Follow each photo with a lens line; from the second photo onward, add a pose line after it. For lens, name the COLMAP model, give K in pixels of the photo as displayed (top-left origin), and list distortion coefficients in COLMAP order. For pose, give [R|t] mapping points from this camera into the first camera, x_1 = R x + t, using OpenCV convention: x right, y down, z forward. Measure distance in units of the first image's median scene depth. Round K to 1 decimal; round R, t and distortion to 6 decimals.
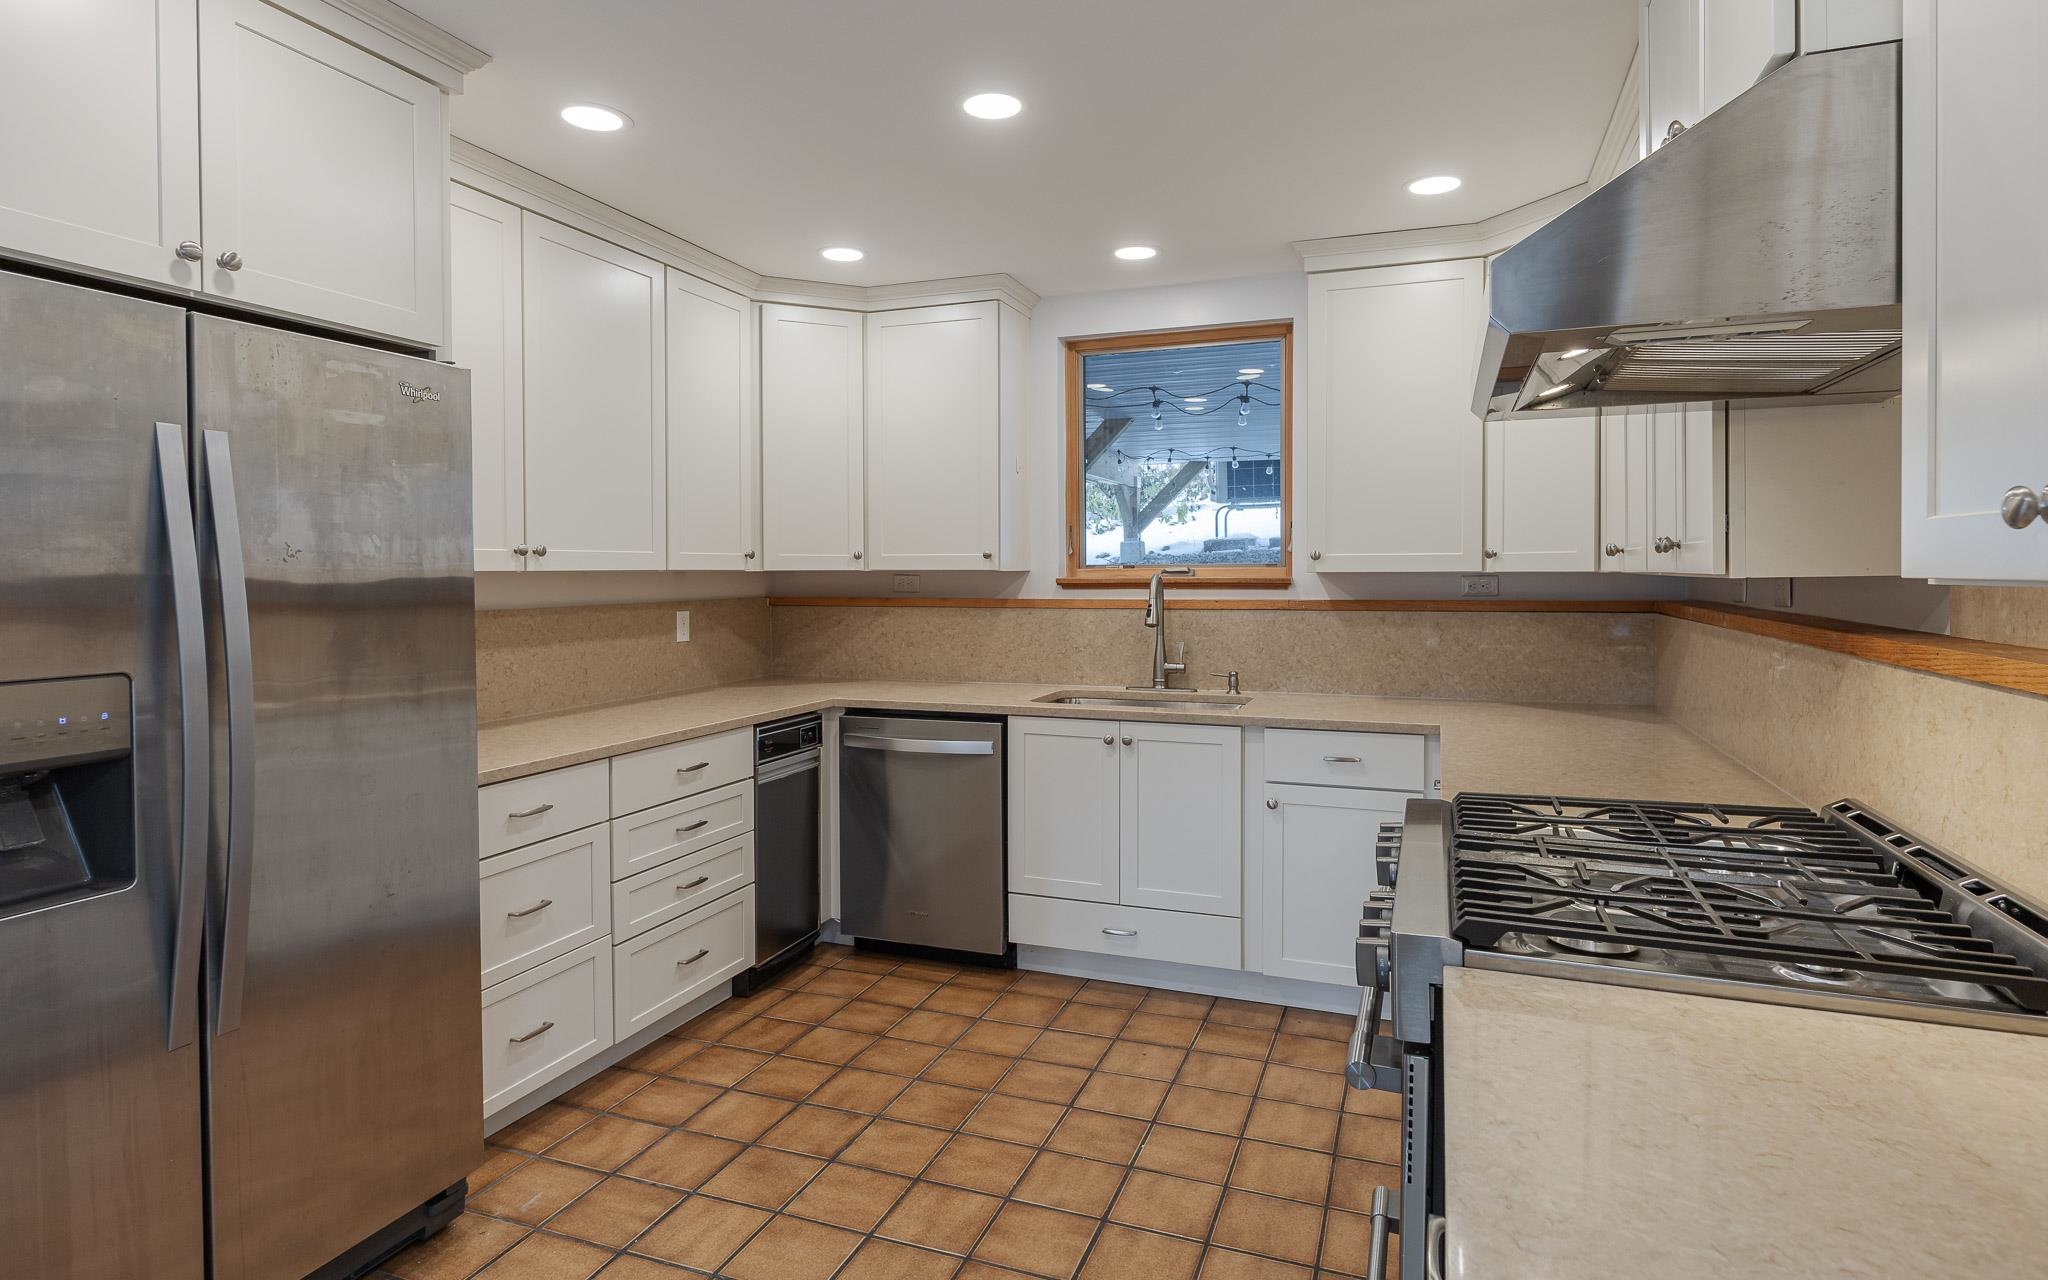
lens RADIAL K [[1064.8, 0, 1071.0], [0, 1064.8, 590.2], [0, 0, 1]] dist [-0.000271, -0.000659]
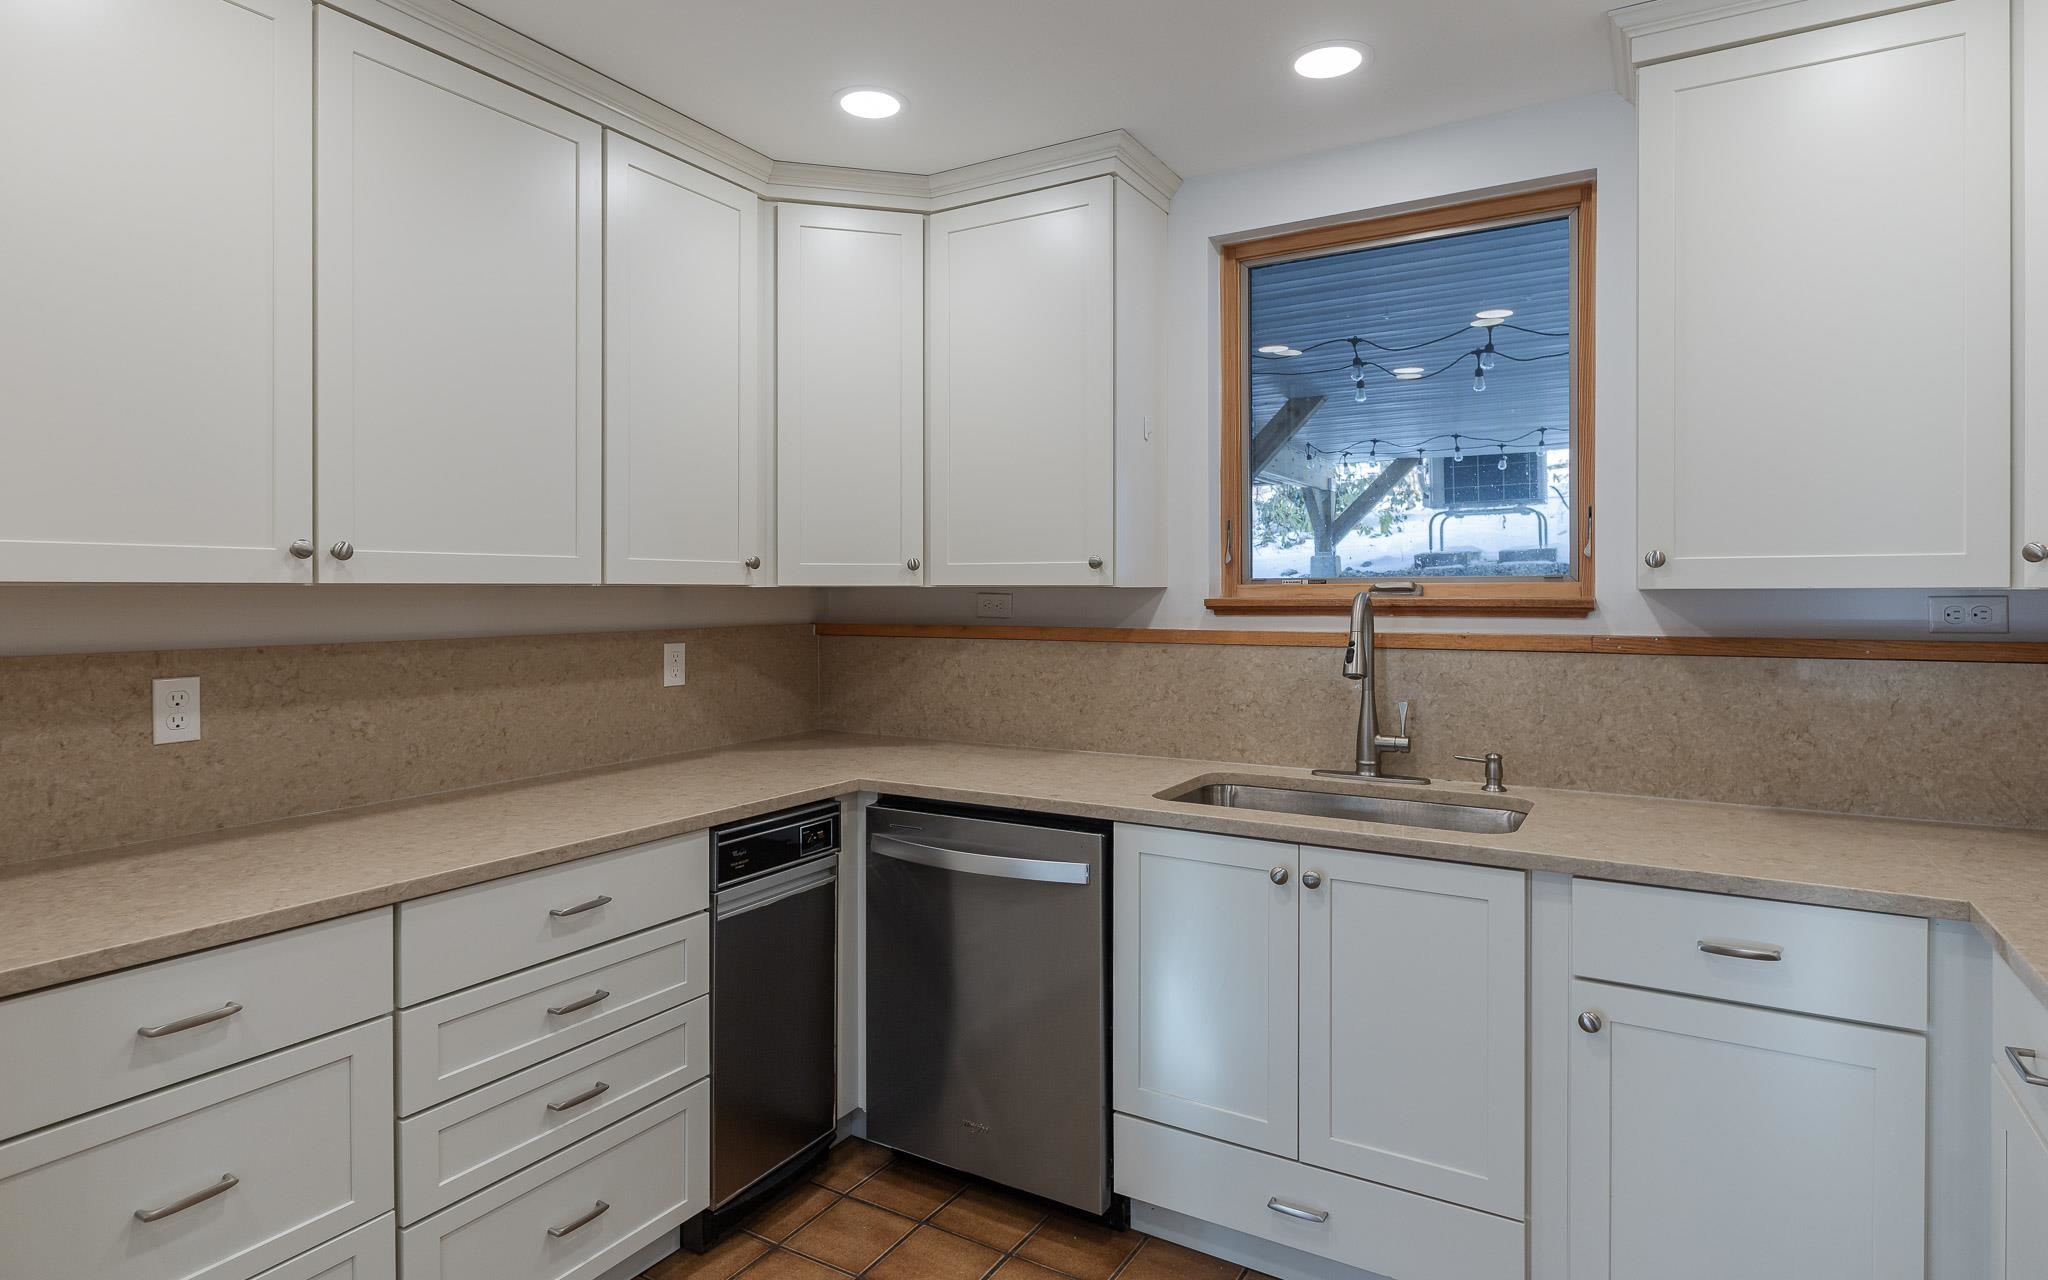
lens RADIAL K [[1065.4, 0, 1069.2], [0, 1065.4, 595.2], [0, 0, 1]] dist [-0.000819, -0.001564]
pose [[0.983988, 0.002378, -0.178218, 0.022578], [-0.005100, 0.999877, -0.014817, -0.003355], [0.178160, 0.015488, 0.983880, 0.356943]]
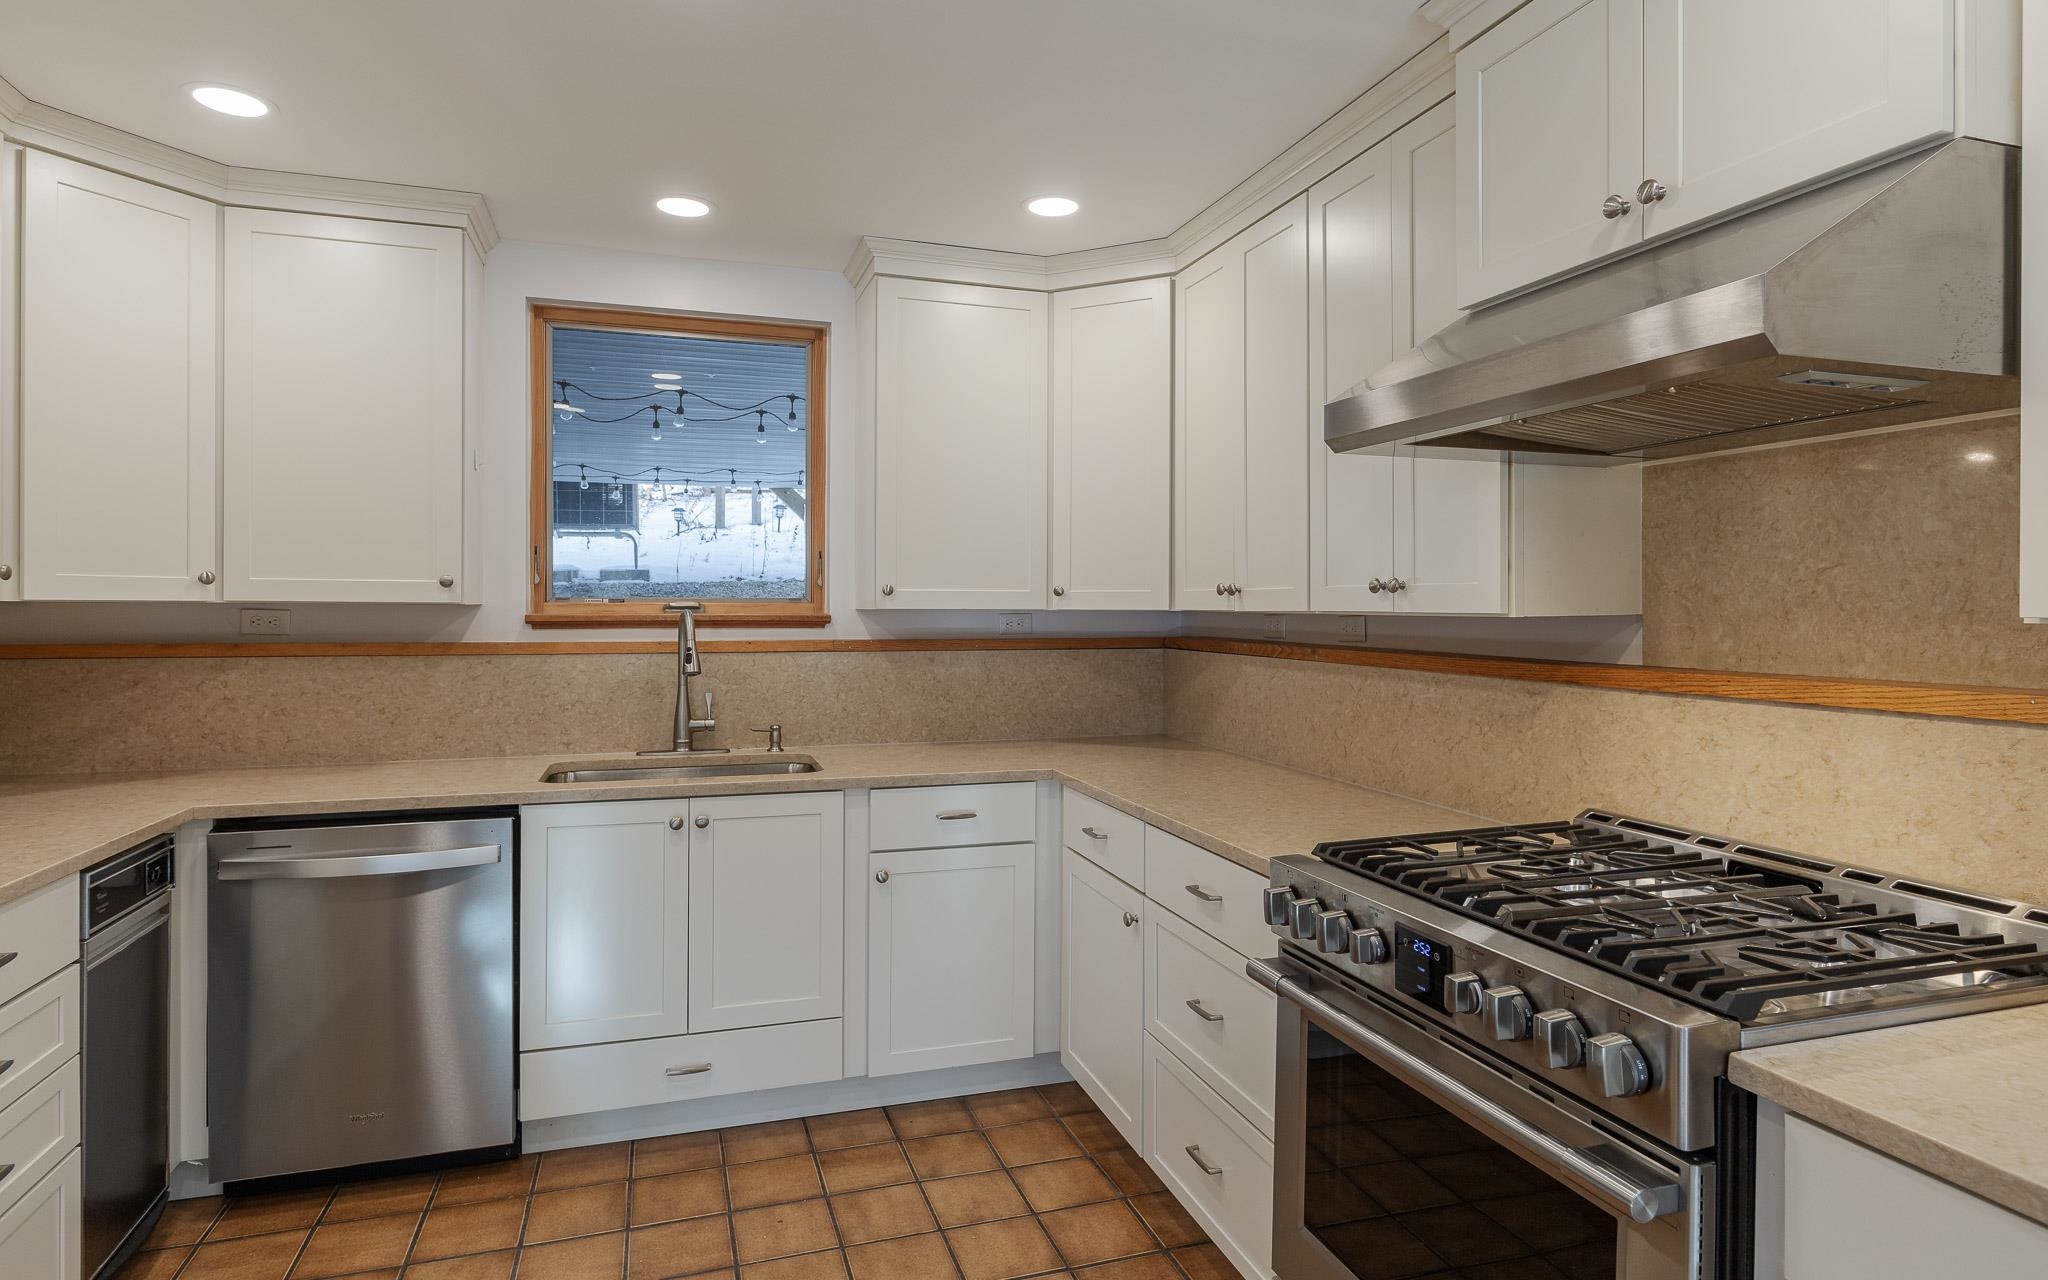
lens RADIAL K [[1066.5, 0, 995.9], [0, 1066.5, 611.4], [0, 0, 1]] dist [-0.000854, -0.001498]
pose [[0.796608, 0.004650, 0.604479, -0.219705], [0.004198, 0.999904, -0.013224, -0.002378], [-0.604482, 0.013072, 0.796511, 0.211433]]
